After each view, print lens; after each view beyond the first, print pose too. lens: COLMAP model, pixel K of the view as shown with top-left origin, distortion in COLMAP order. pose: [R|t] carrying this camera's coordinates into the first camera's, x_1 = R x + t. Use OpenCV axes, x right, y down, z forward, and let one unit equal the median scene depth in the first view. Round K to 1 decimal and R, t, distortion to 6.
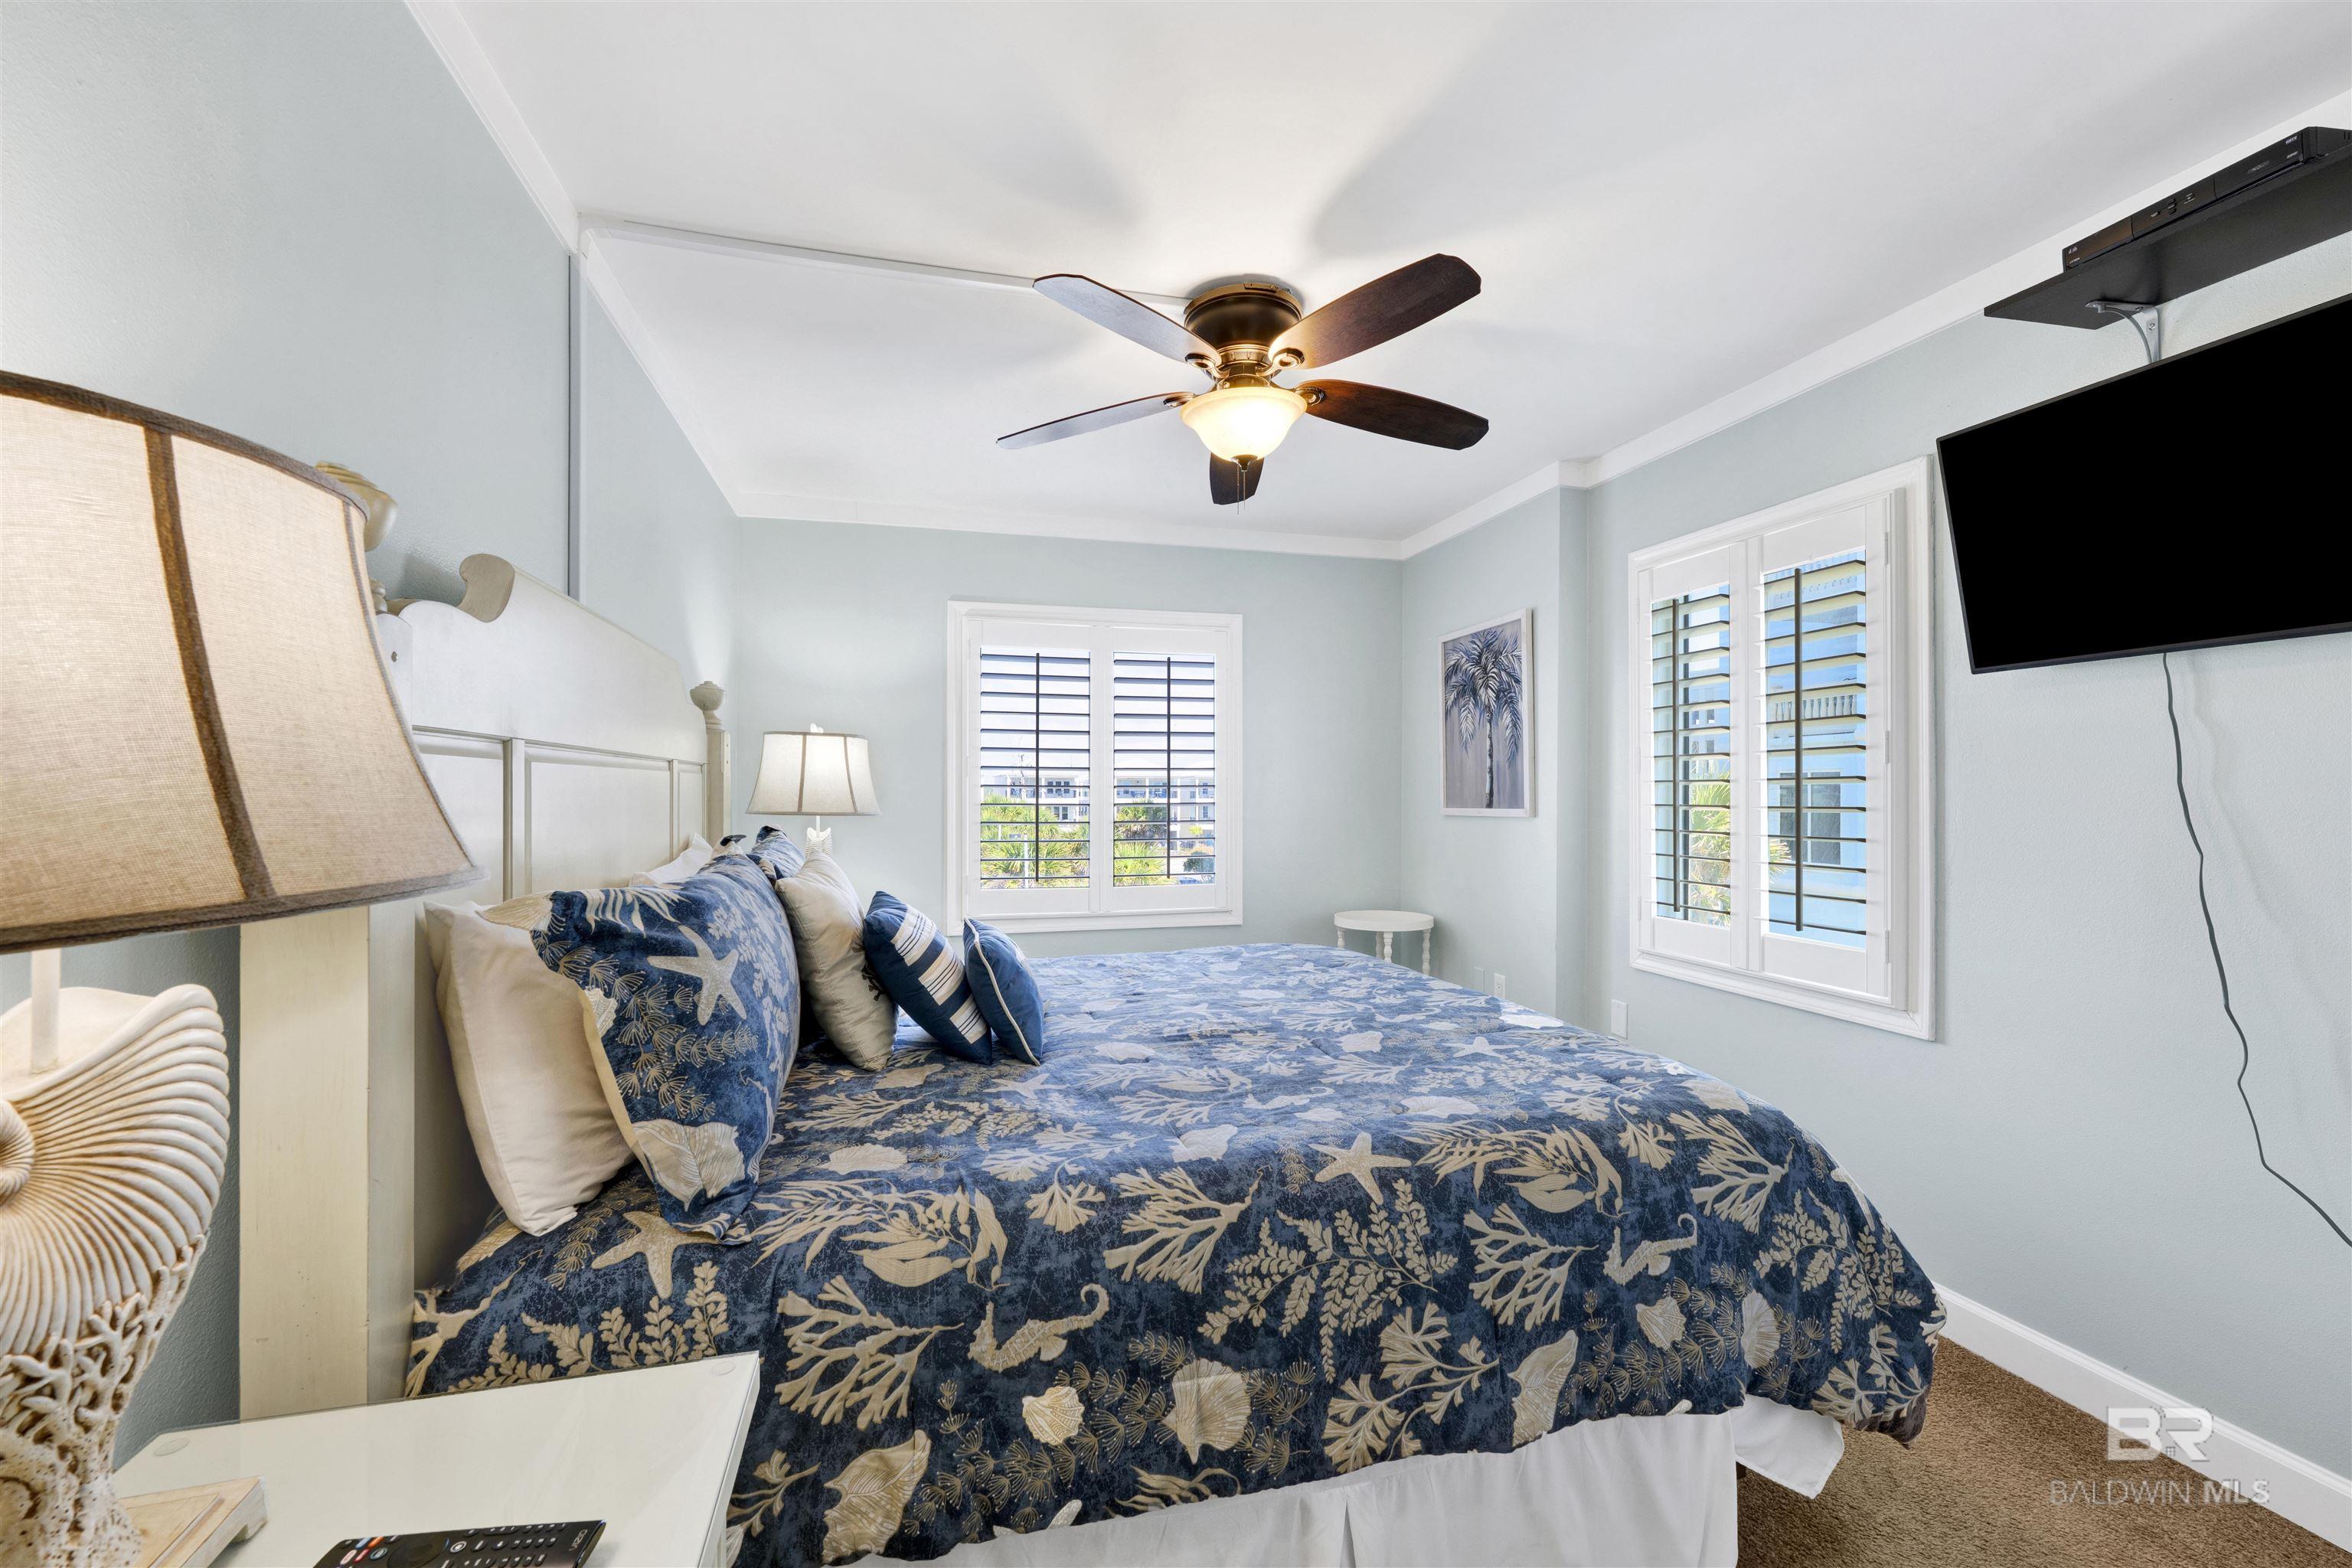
lens RADIAL K [[927.6, 0, 1143.5], [0, 927.6, 775.2], [0, 0, 1]] dist [0.000302, -0.001267]
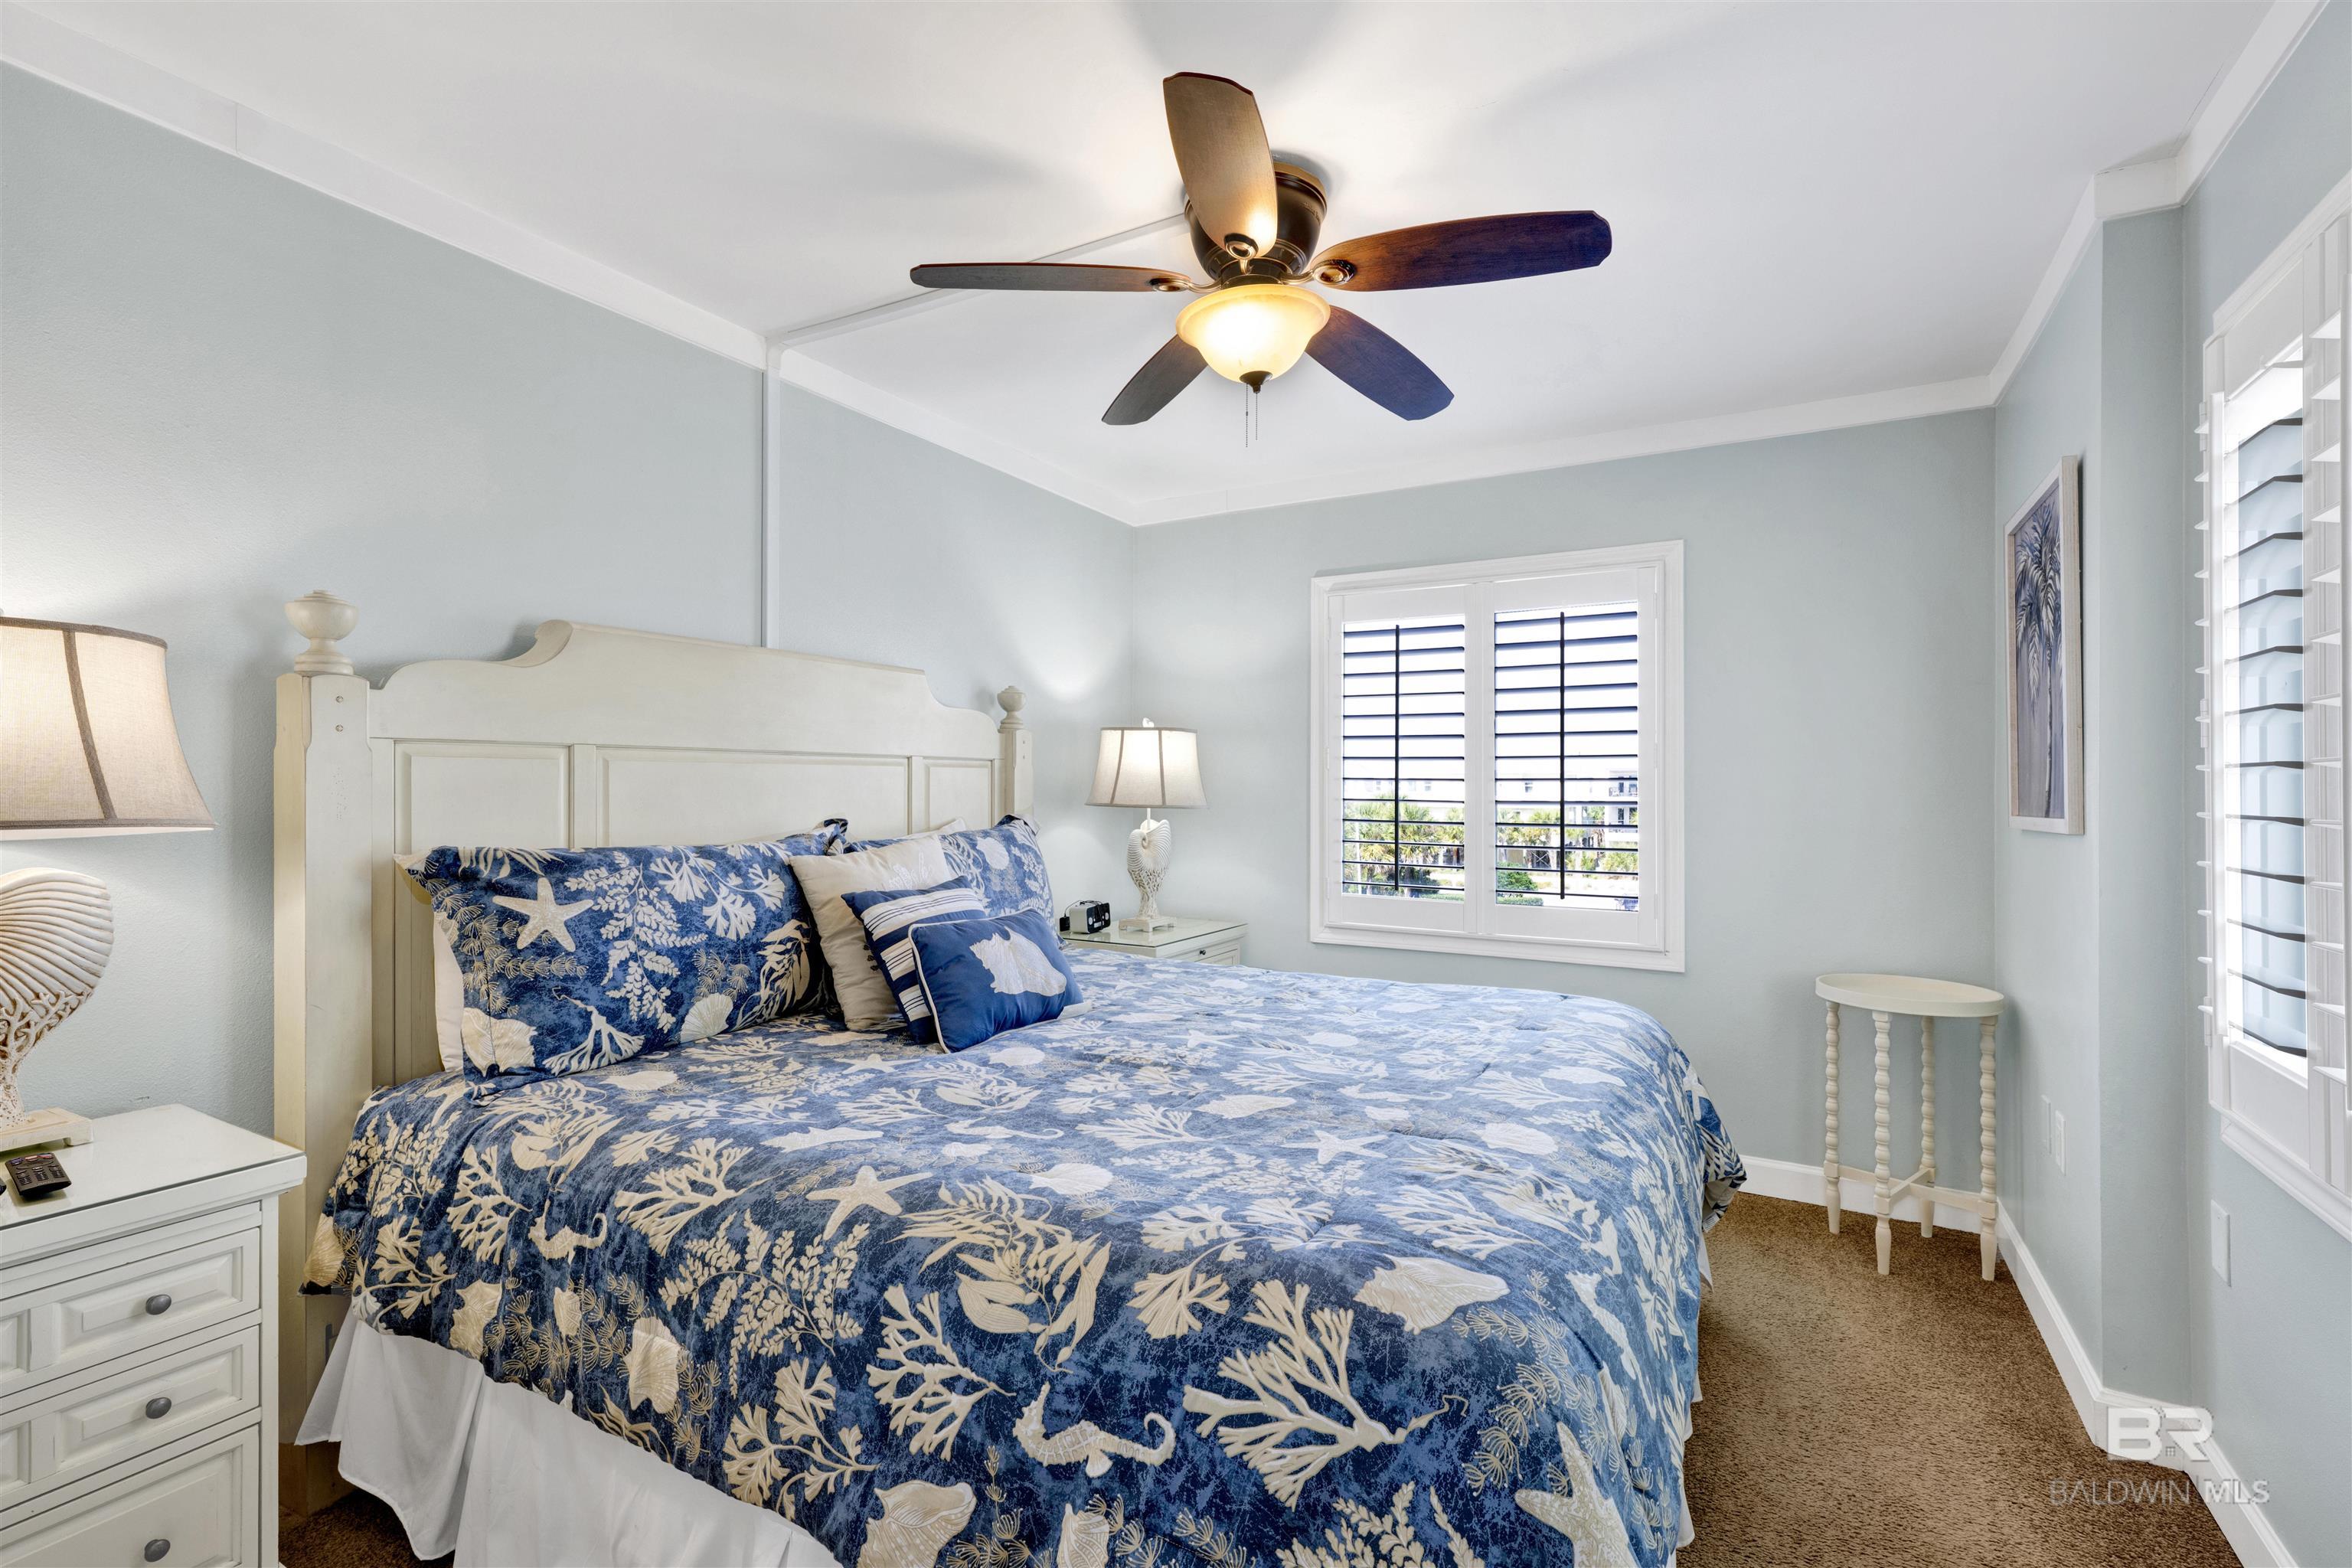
lens RADIAL K [[1019.0, 0, 1166.1], [0, 1019.0, 773.5], [0, 0, 1]] dist [0.004115, -0.000239]
pose [[0.730381, -0.004885, -0.683023, 1.131208], [0.007440, 0.999972, 0.000804, 0.011829], [0.683000, -0.005669, 0.730396, 0.487161]]
